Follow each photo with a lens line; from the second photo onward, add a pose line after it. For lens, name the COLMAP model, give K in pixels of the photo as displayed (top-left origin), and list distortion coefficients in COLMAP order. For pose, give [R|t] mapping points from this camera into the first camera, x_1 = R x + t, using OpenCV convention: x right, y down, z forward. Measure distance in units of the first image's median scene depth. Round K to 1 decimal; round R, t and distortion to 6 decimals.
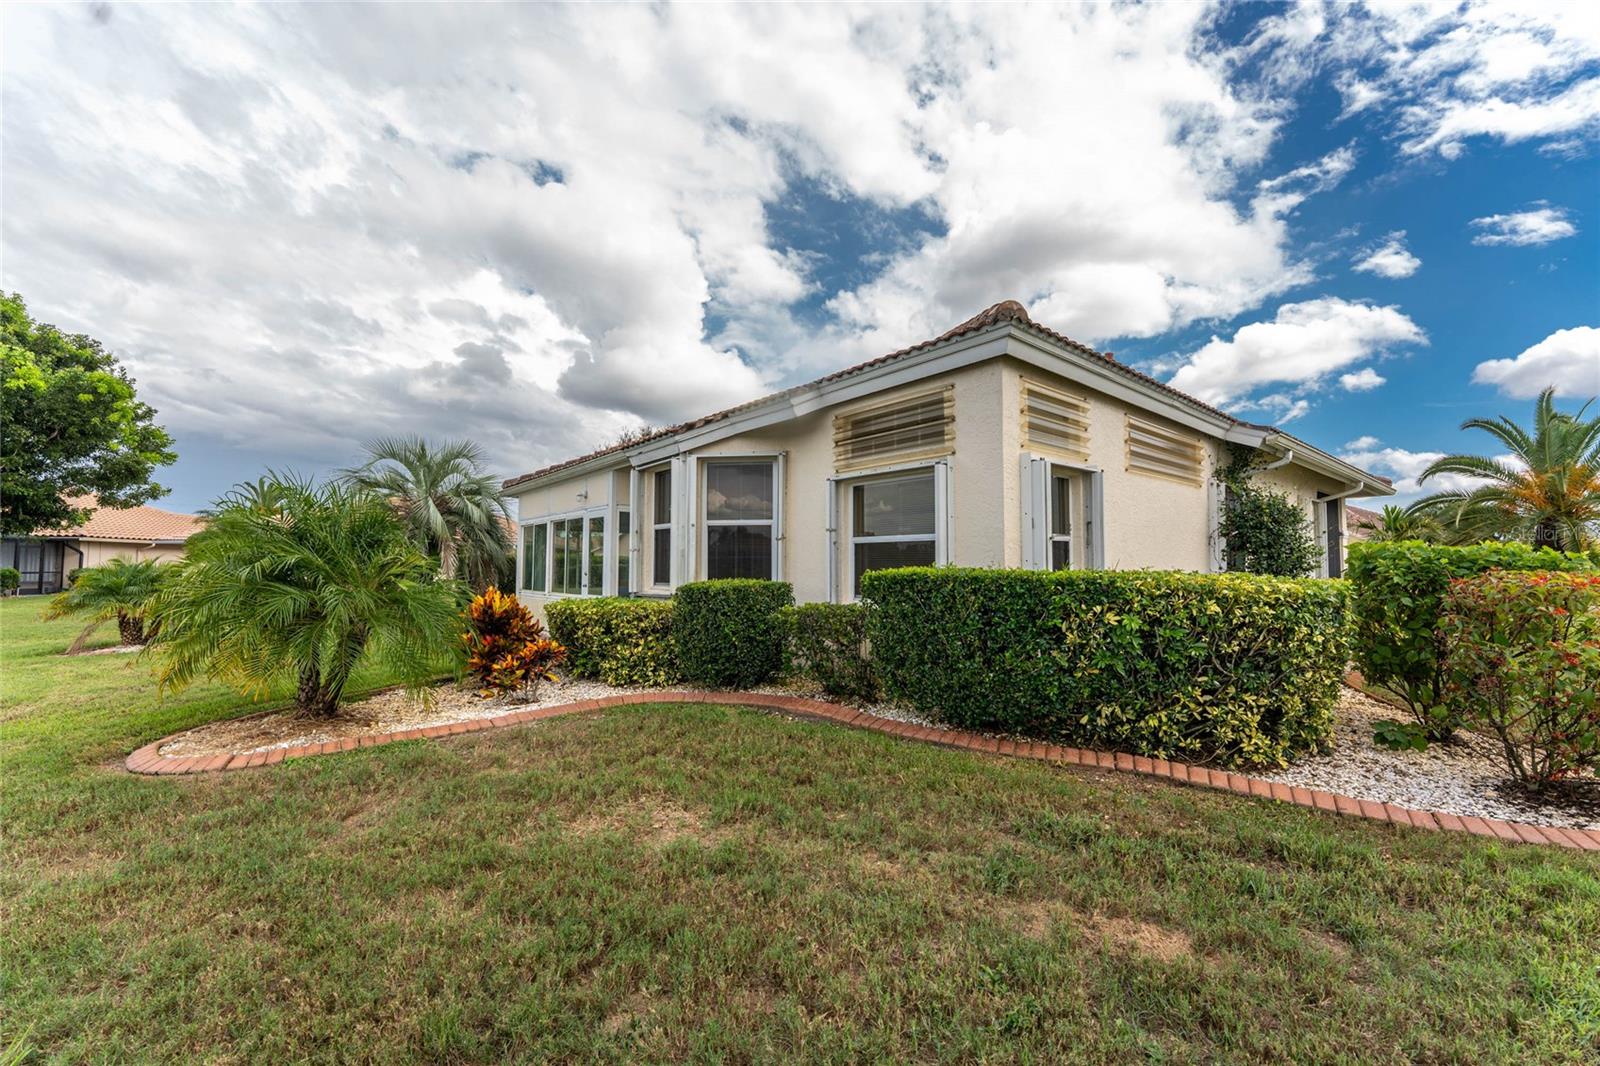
lens RADIAL K [[637.1, 0, 799.7], [0, 637.1, 540.7], [0, 0, 1]] dist [-0.000348, 0.000768]
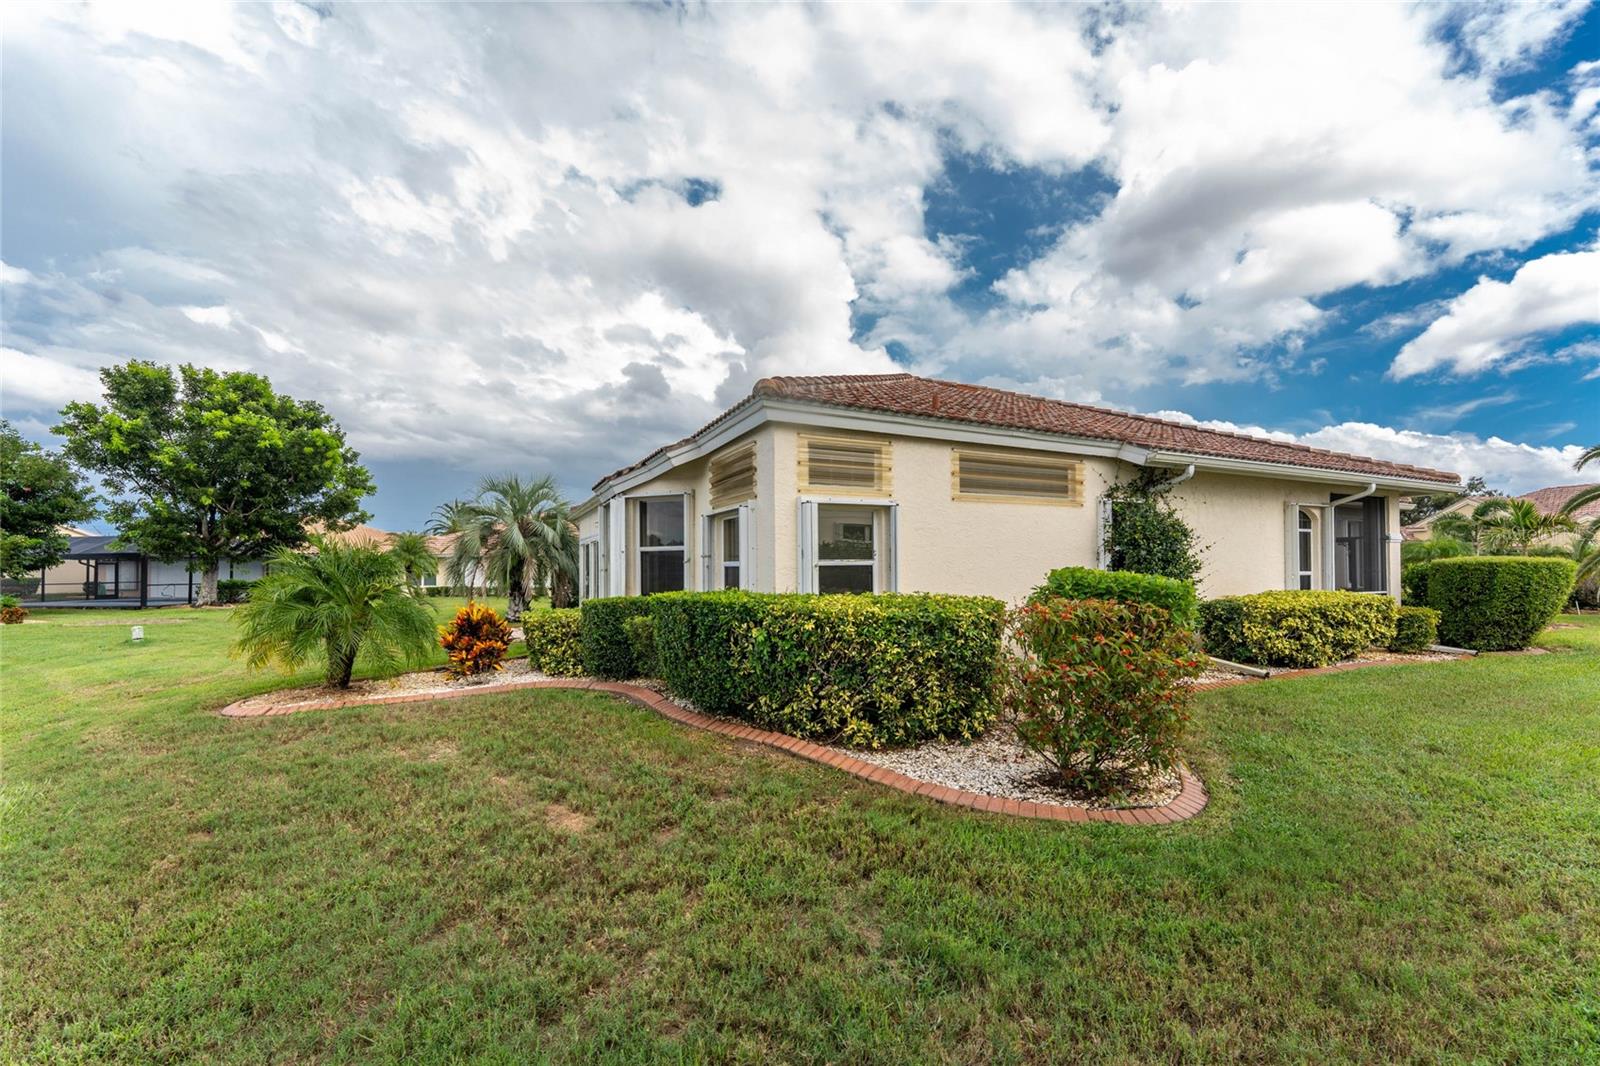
lens RADIAL K [[642.2, 0, 801.7], [0, 642.2, 560.8], [0, 0, 1]] dist [-0.000744, 0.000299]
pose [[0.972397, -0.012120, -0.233018, 0.182796], [0.019074, 0.999437, 0.027614, -0.013581], [0.232552, -0.031296, 0.972080, -0.061302]]
